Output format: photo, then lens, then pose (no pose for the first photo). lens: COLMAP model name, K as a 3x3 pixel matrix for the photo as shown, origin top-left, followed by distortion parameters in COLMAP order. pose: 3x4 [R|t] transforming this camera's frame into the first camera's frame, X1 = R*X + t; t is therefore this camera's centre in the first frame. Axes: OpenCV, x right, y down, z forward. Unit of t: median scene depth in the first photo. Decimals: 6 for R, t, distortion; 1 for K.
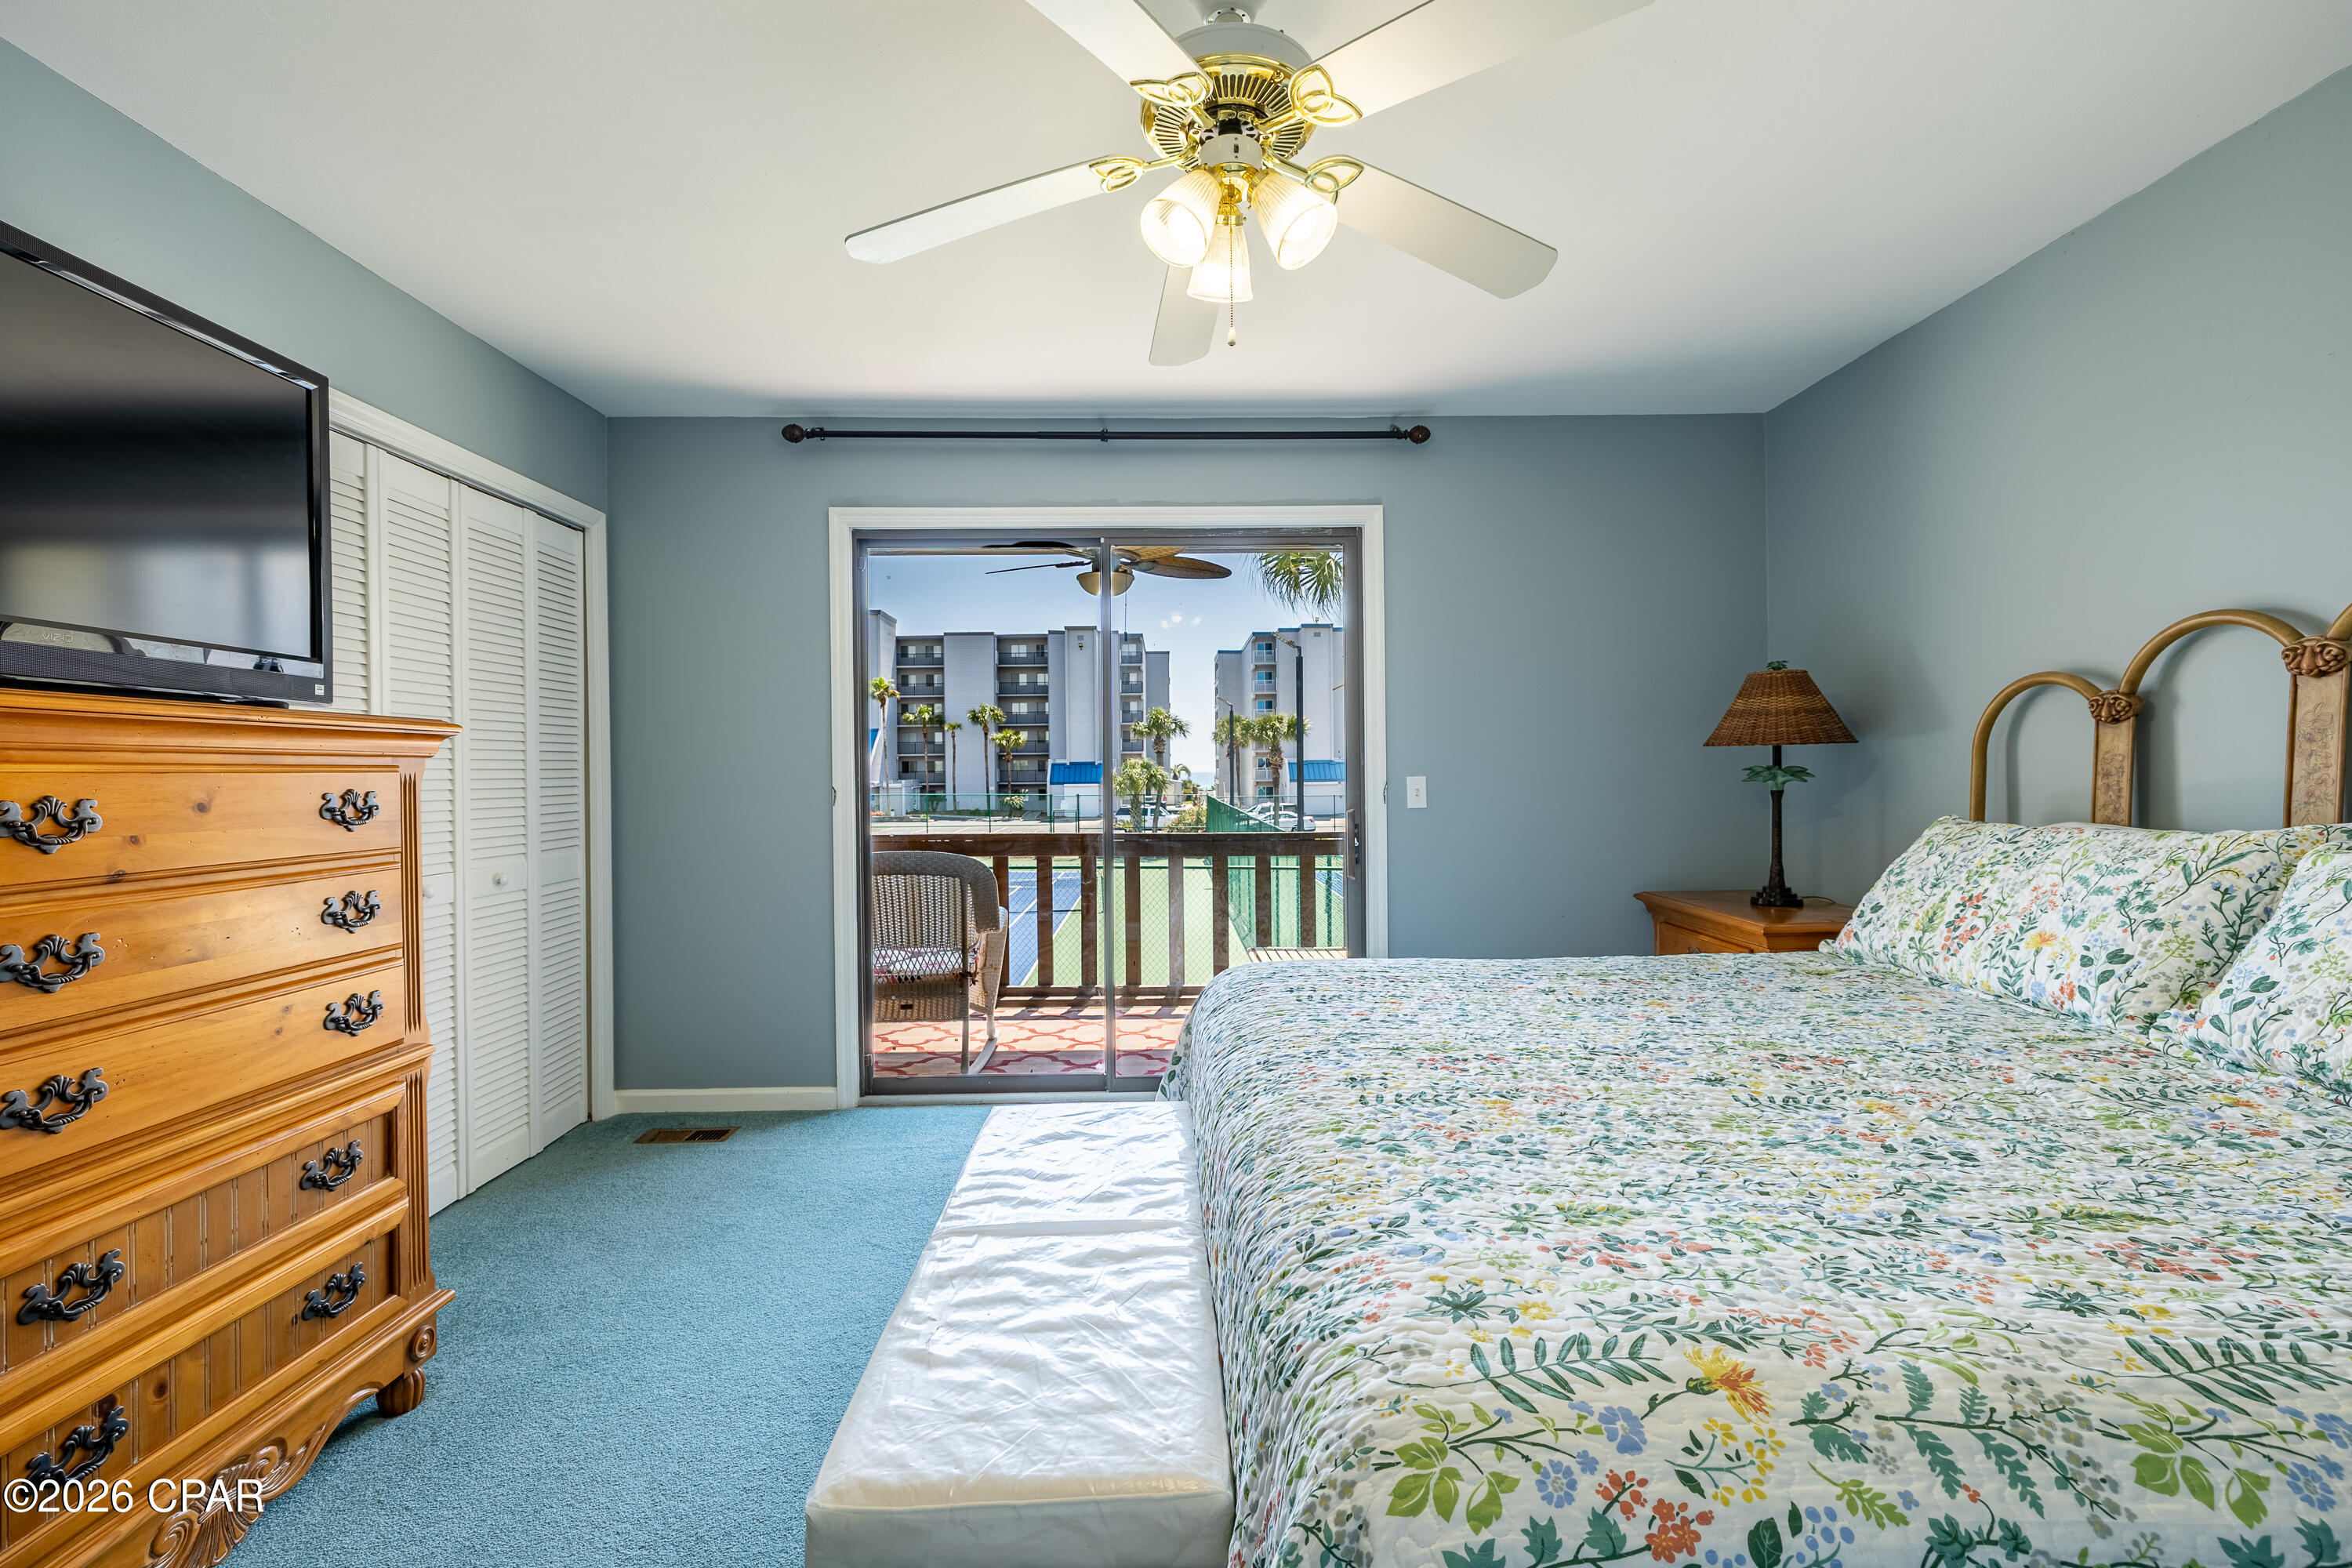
lens RADIAL K [[997.0, 0, 1175.1], [0, 997.0, 773.2], [0, 0, 1]] dist [0.000520, 0.000513]
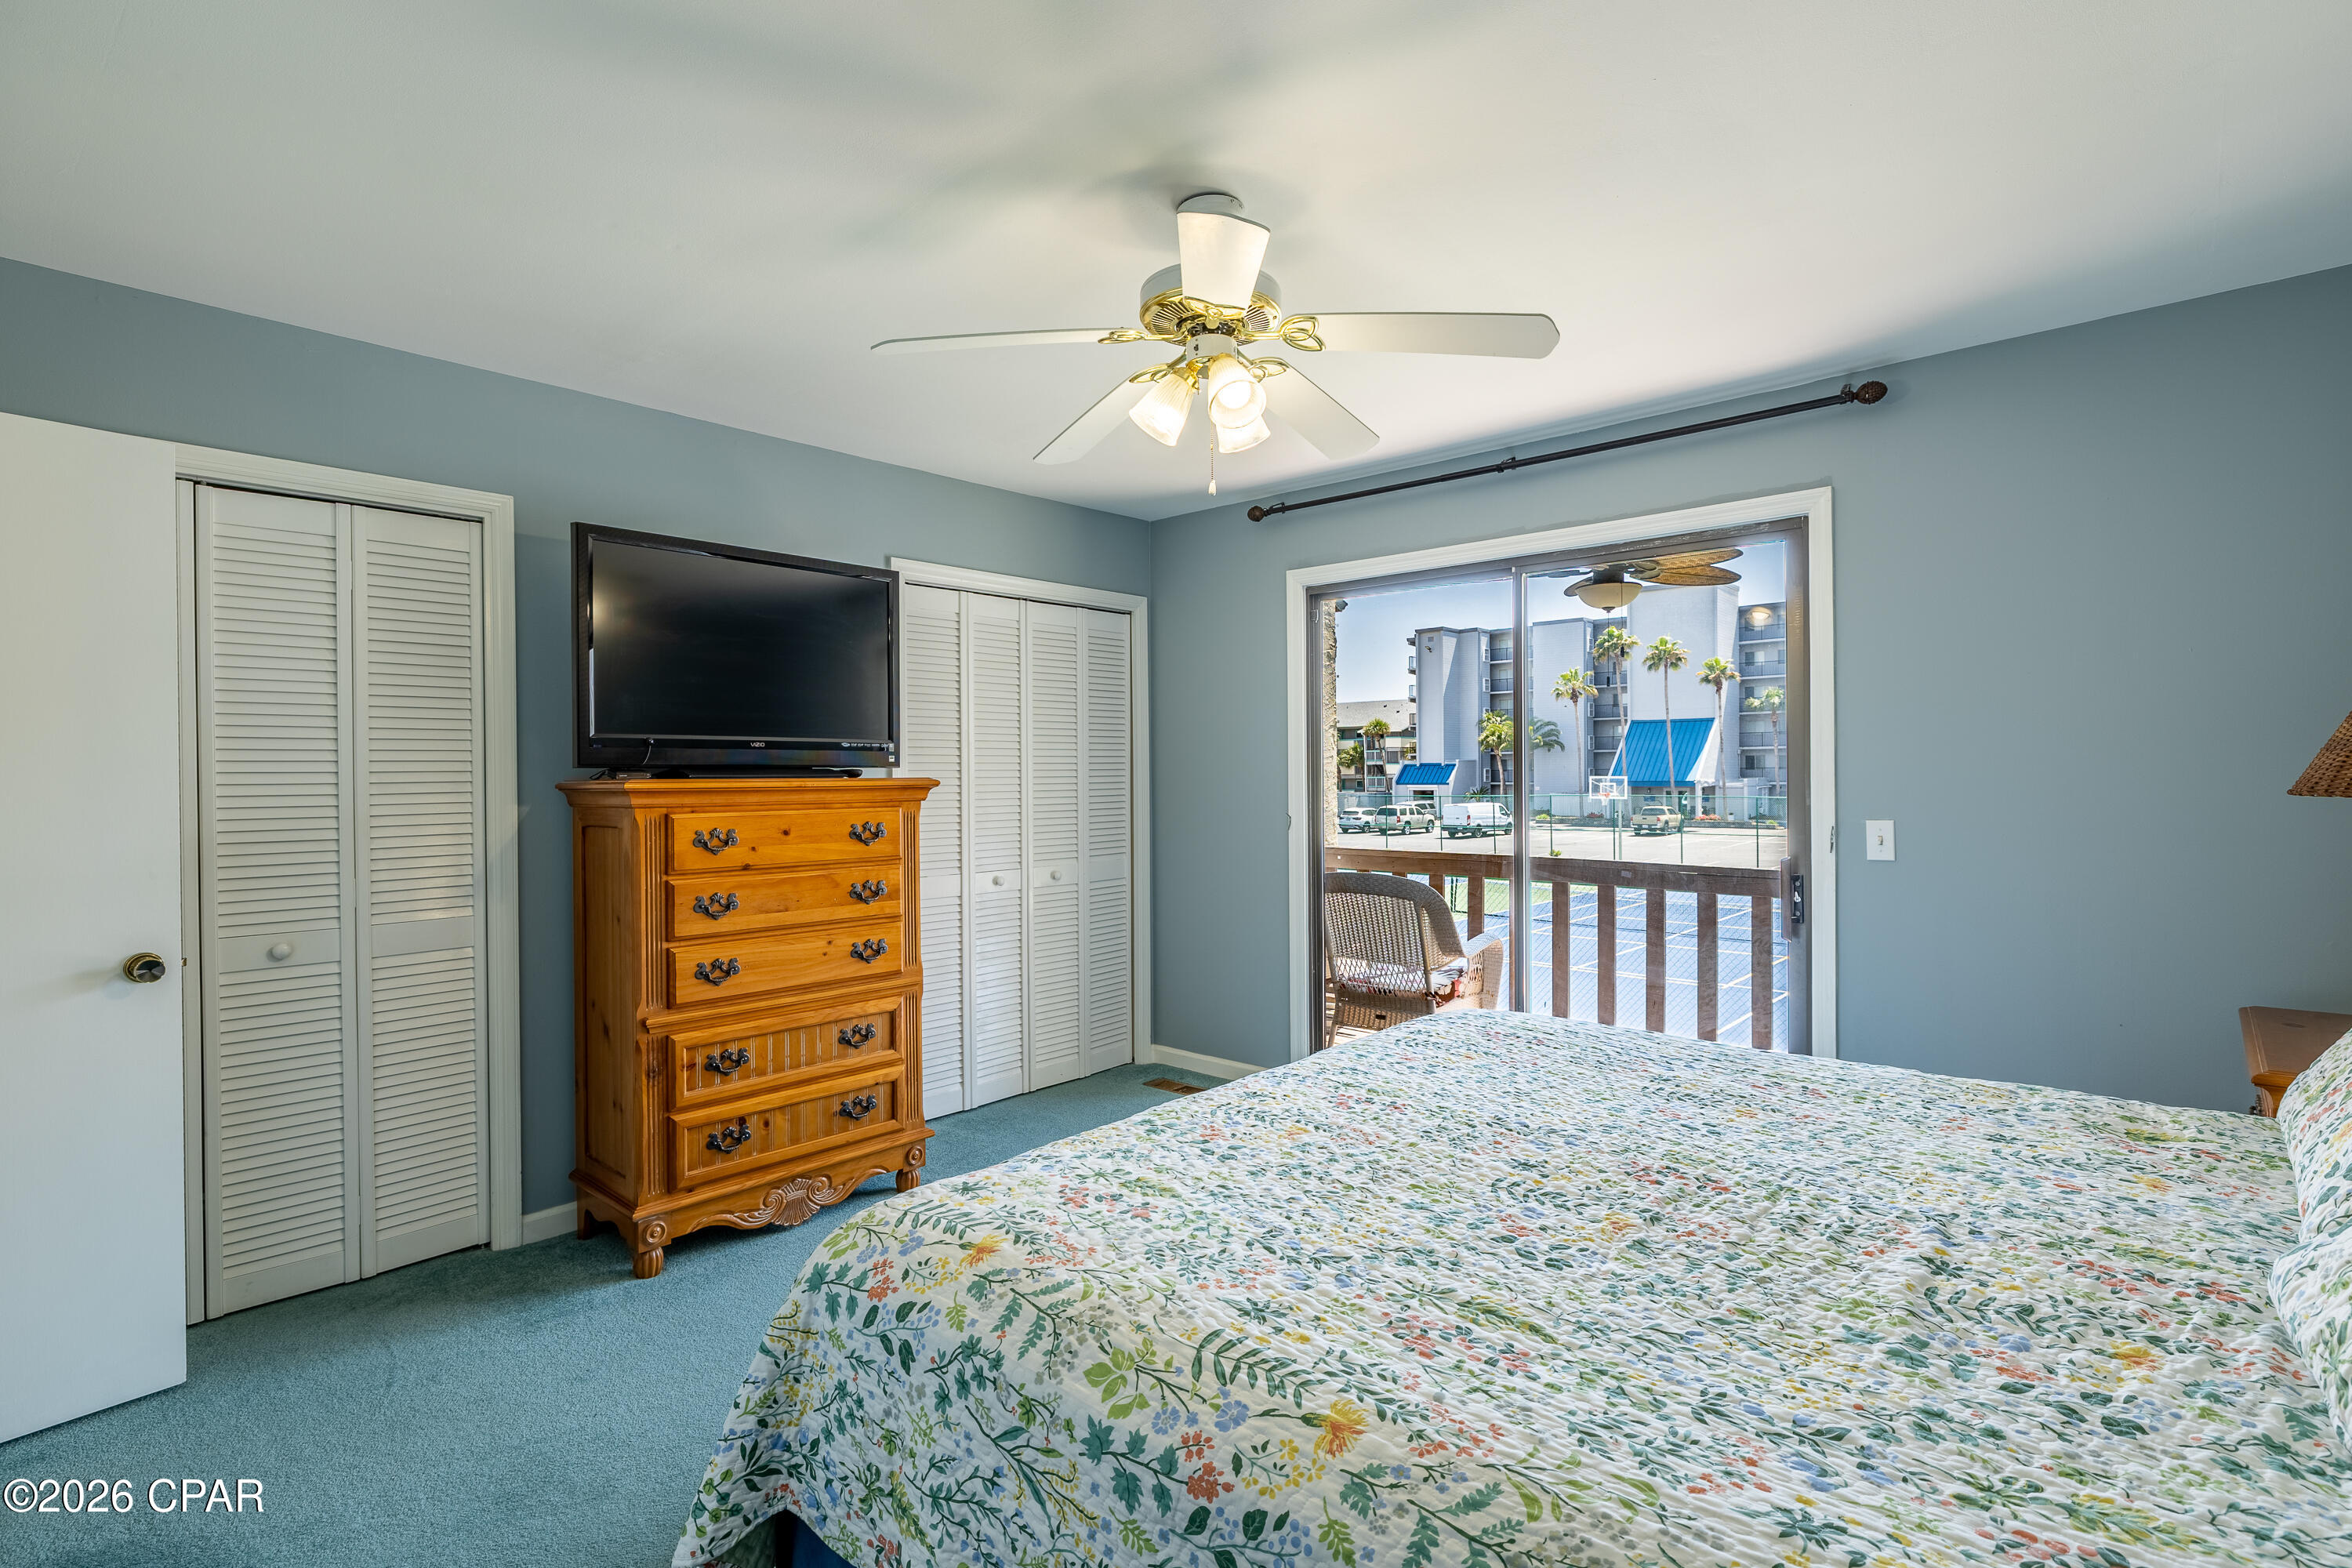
lens RADIAL K [[1108.1, 0, 1183.9], [0, 1108.1, 771.2], [0, 0, 1]] dist [-0.009822, 0.000107]
pose [[0.733084, 0.002827, -0.680132, 1.113611], [-0.001201, 0.999995, 0.002861, -0.097351], [0.680137, -0.001281, 0.733084, -0.053577]]
